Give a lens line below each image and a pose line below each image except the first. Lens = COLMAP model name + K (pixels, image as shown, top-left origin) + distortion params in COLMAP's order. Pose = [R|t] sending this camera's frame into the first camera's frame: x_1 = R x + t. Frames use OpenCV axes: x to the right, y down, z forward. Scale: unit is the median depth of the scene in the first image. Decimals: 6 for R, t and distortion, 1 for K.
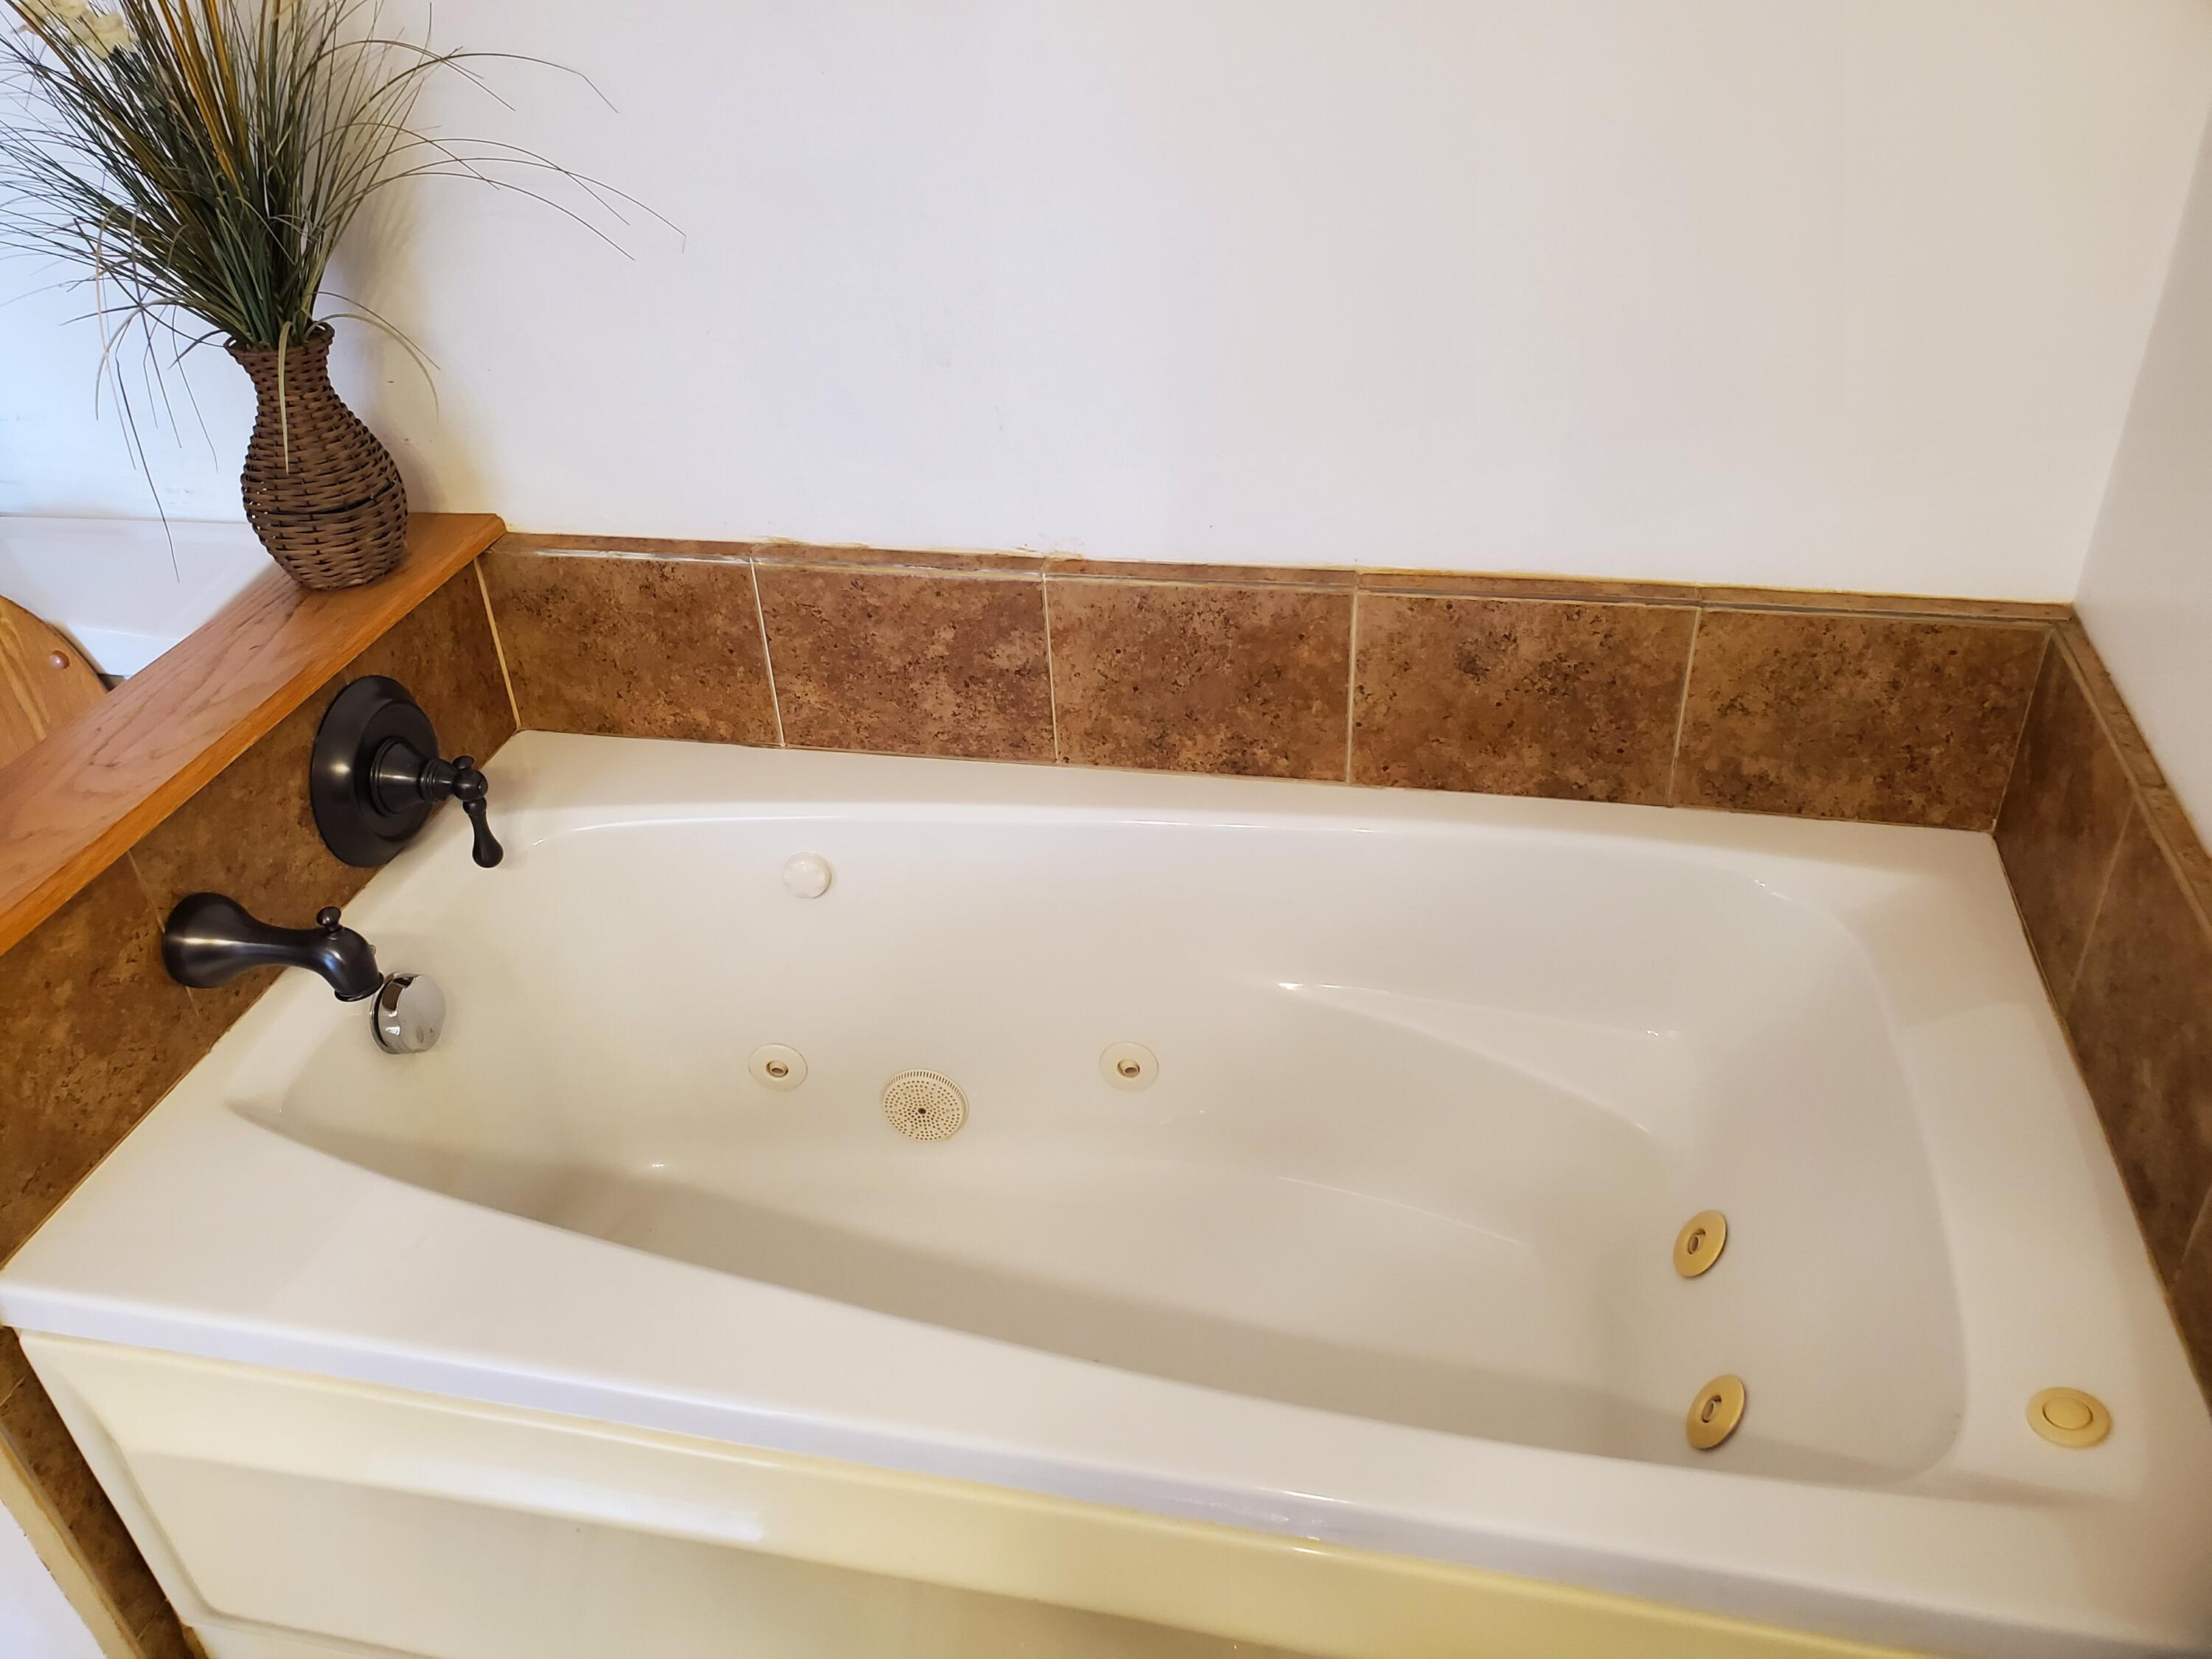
lens RADIAL K [[1735.8, 0, 1109.4], [0, 1735.8, 816.9], [0, 0, 1]] dist [0.028854, 0.004465]
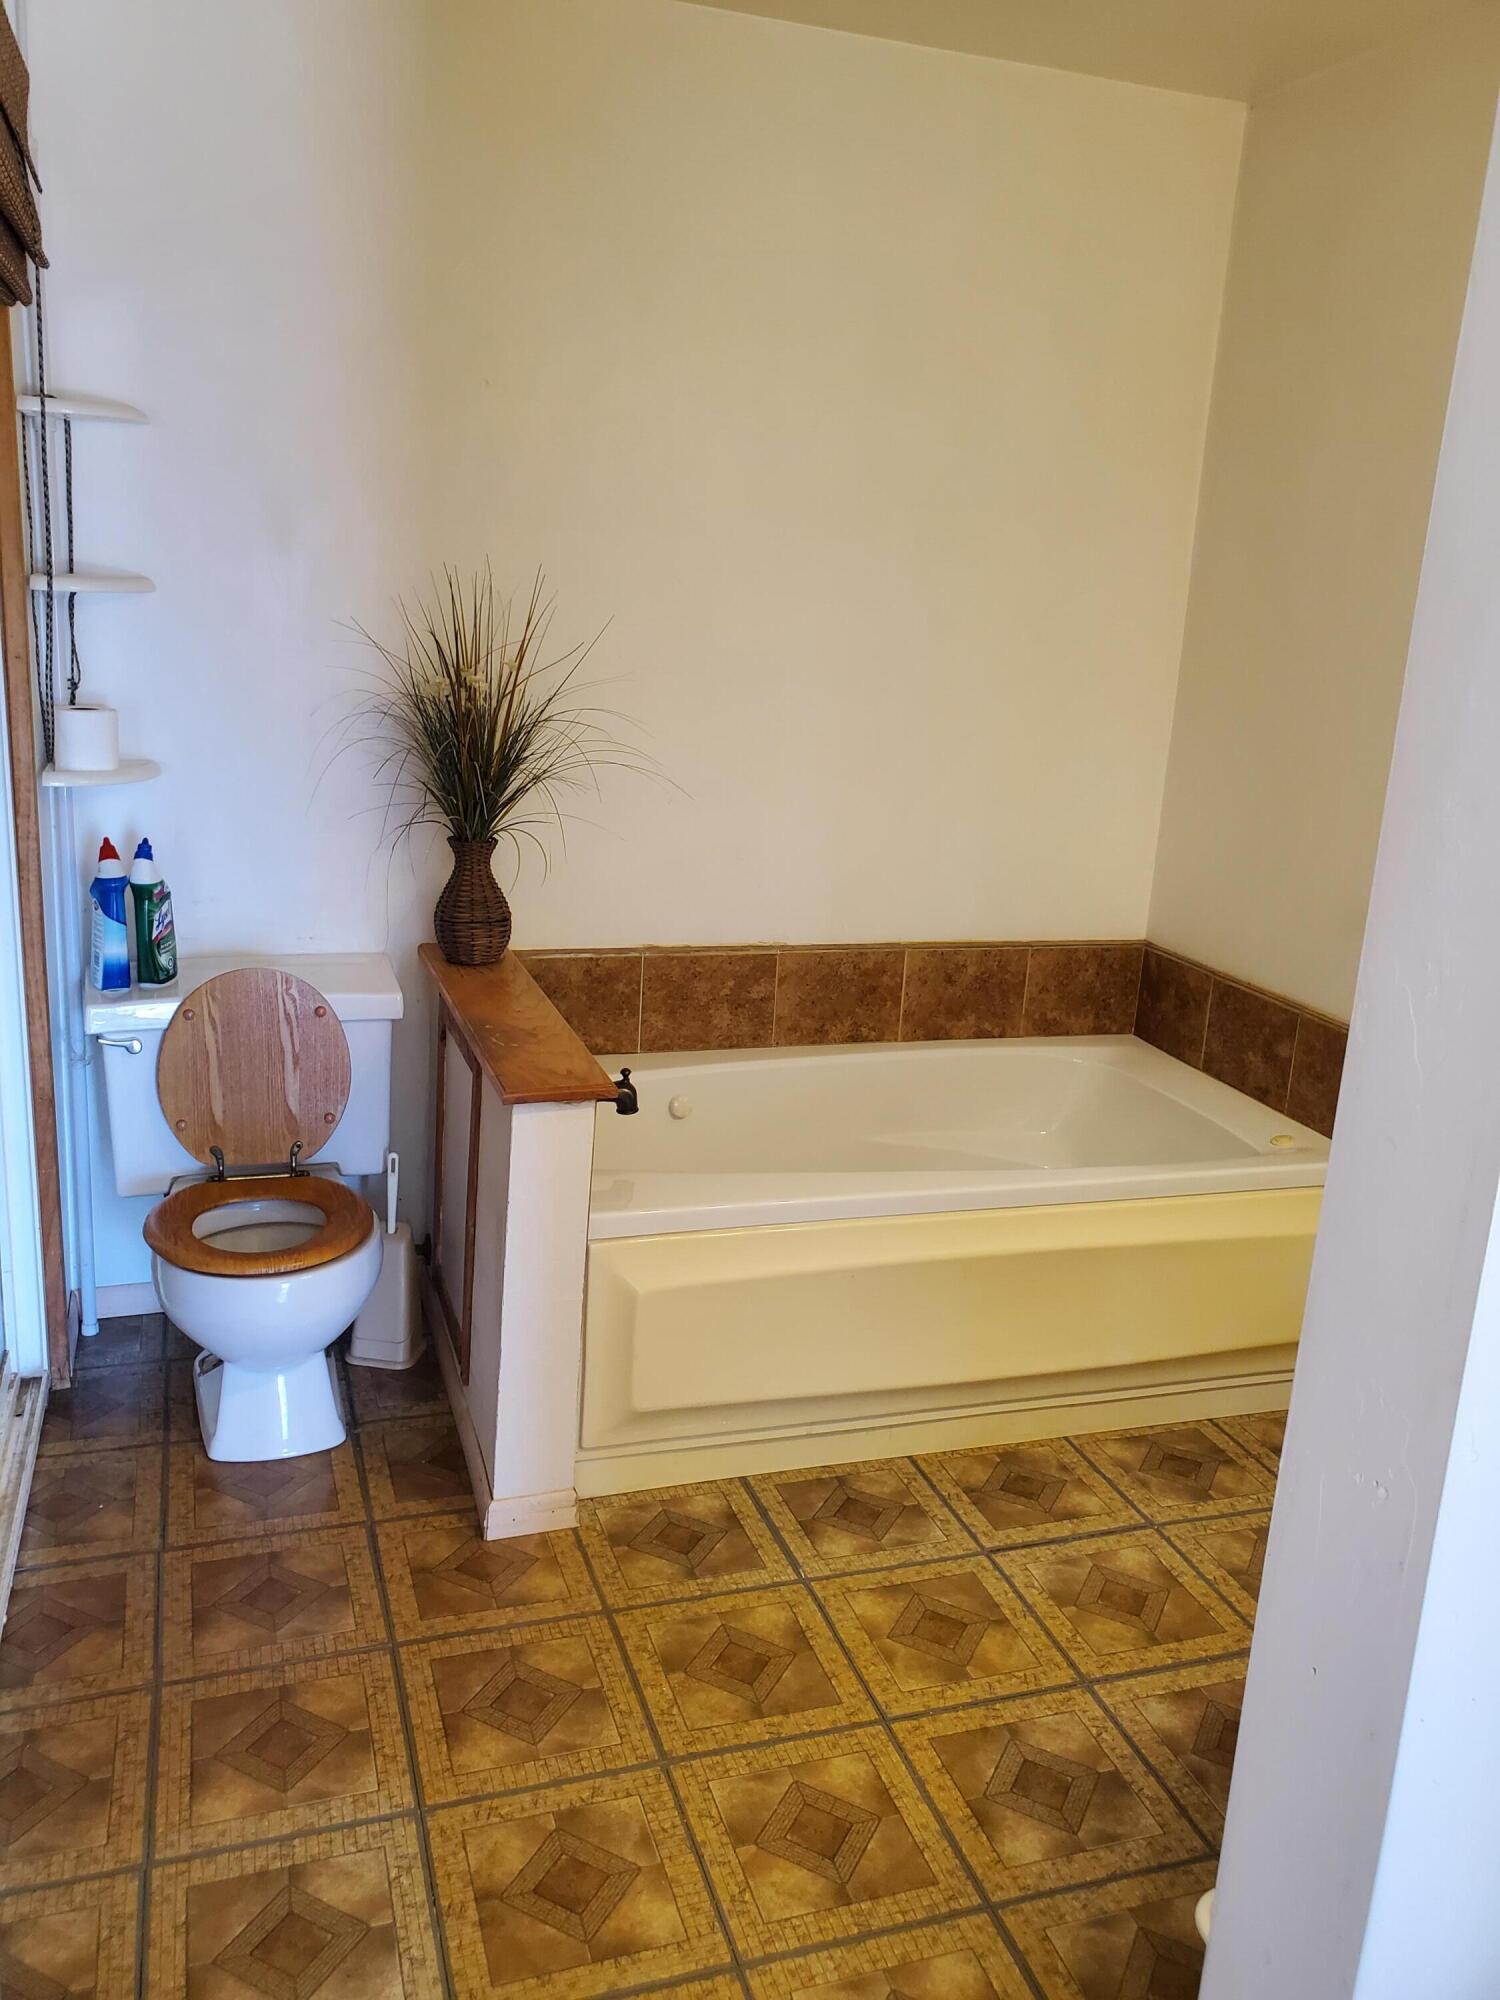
lens RADIAL K [[1569.4, 0, 748.7], [0, 1569.4, 1004.8], [0, 0, 1]] dist [0.028854, 0.004465]
pose [[0.870537, -0.035300, 0.490836, -1.051748], [0.190868, 0.943563, -0.270661, 0.459298], [-0.453580, 0.329305, 0.828144, -0.621310]]
